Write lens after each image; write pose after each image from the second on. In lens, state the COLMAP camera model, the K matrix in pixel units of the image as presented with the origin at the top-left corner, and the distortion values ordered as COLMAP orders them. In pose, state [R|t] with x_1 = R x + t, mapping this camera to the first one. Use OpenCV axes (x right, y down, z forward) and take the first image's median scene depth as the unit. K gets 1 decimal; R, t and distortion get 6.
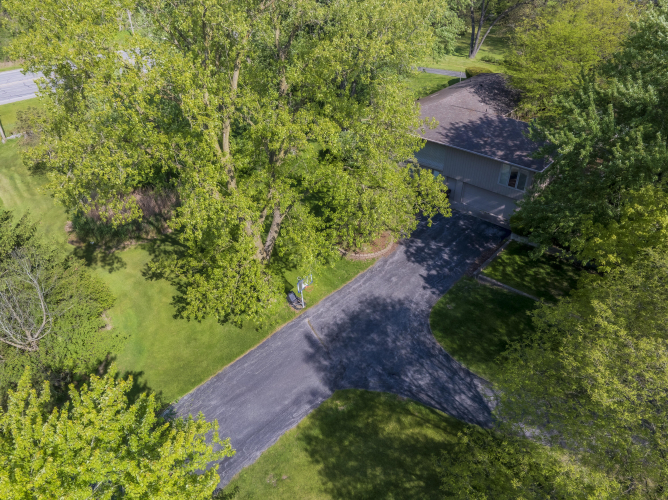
lens RADIAL K [[467.5, 0, 333.8], [0, 467.5, 248.5], [0, 0, 1]] dist [-0.009517, -0.001609]
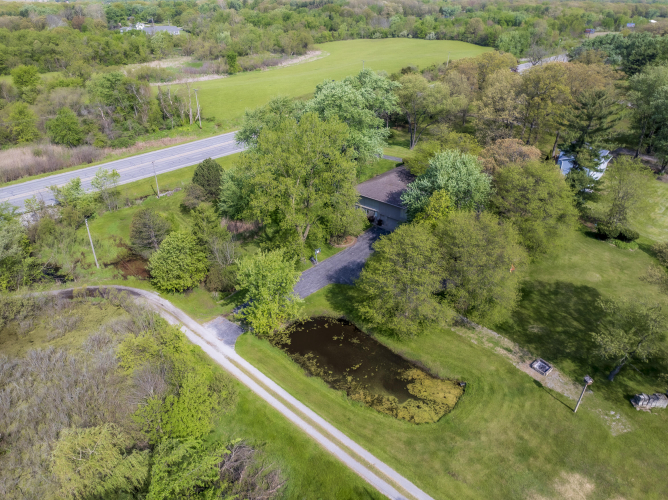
lens RADIAL K [[467.5, 0, 334.0], [0, 467.5, 250.8], [0, 0, 1]] dist [-0.009517, -0.001609]
pose [[0.999665, -0.019530, 0.017001, -0.021597], [0.020817, 0.996646, -0.079142, 0.334731], [-0.015399, 0.079469, 0.996718, -1.965297]]
